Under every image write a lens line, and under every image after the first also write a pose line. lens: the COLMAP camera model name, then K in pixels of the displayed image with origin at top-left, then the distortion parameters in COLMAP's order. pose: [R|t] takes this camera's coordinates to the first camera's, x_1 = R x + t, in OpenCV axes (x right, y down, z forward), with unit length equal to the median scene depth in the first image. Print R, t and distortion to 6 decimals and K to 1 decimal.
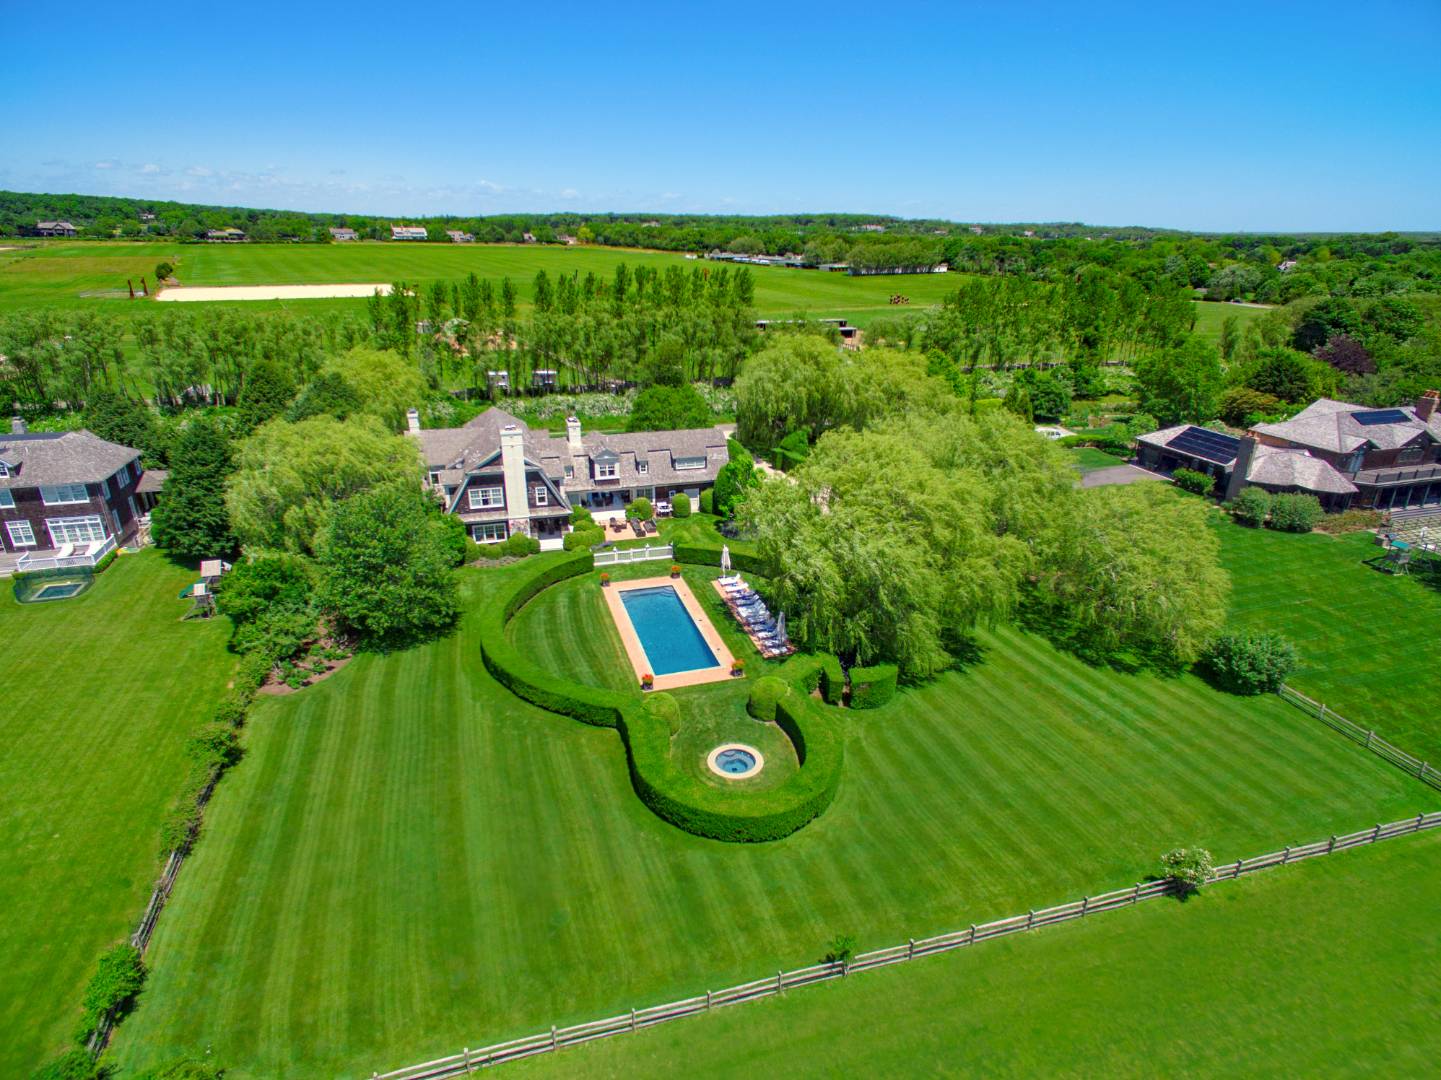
lens RADIAL K [[800.1, 0, 702.4], [0, 800.1, 561.8], [0, 0, 1]] dist [0.014386, 0.000754]
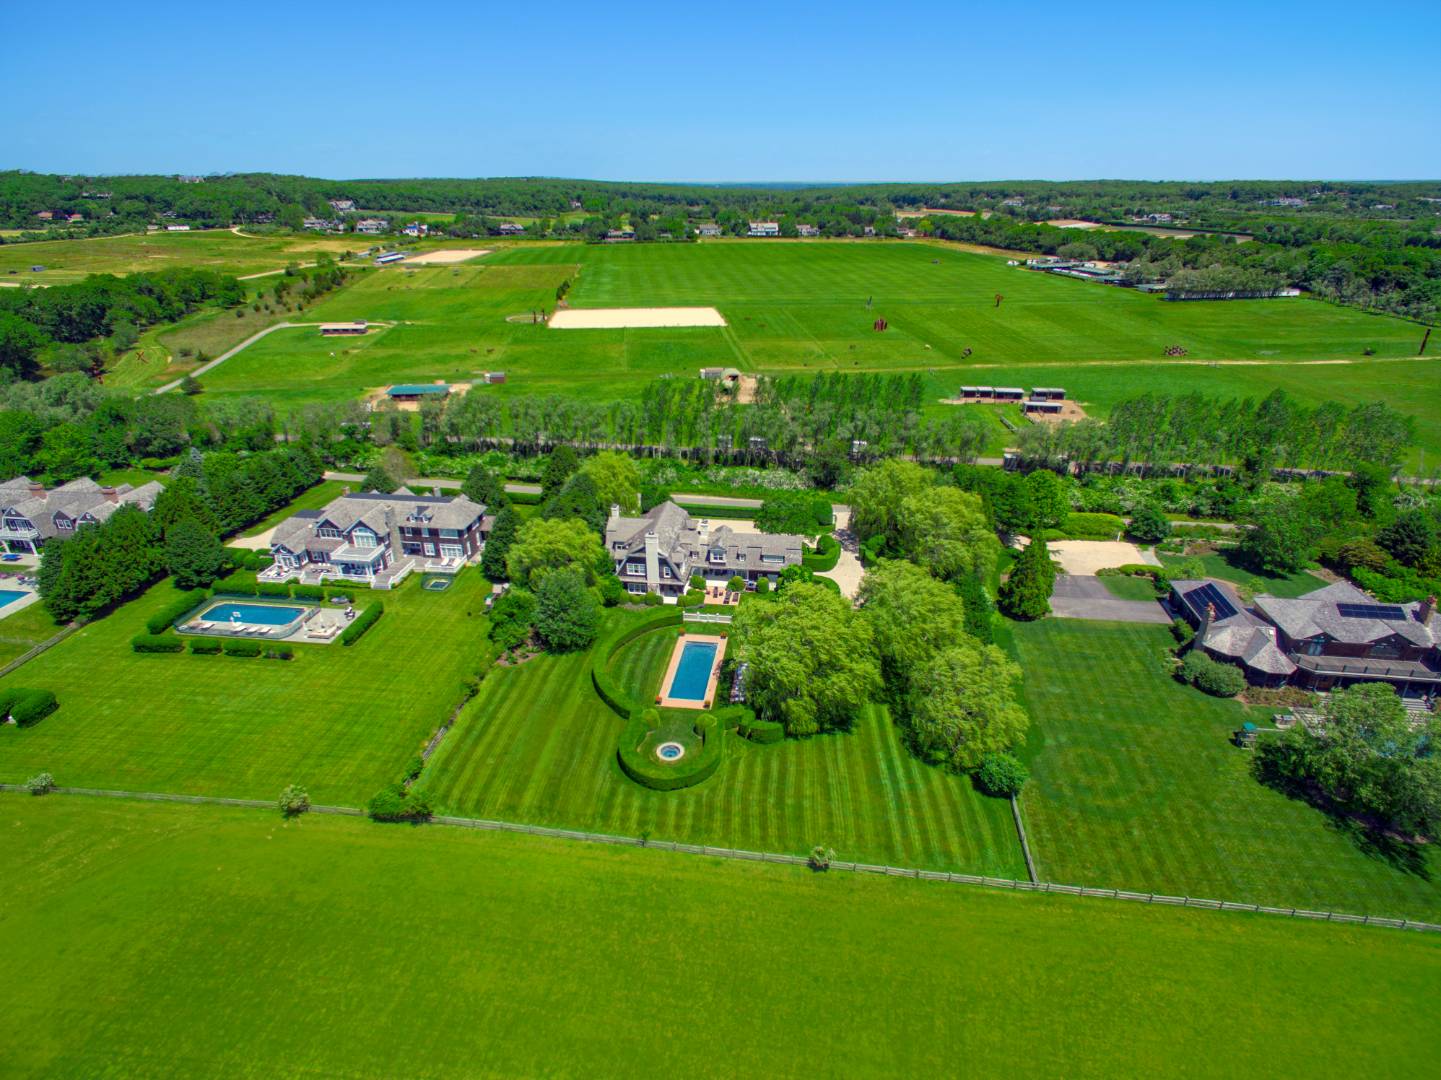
lens RADIAL K [[800.1, 0, 702.4], [0, 800.1, 561.8], [0, 0, 1]] dist [0.014386, 0.000754]
pose [[0.904949, 0.169935, -0.390114, 0.532947], [-0.145664, 0.985119, 0.091226, -0.273640], [0.399812, -0.025729, 0.916236, -0.533531]]
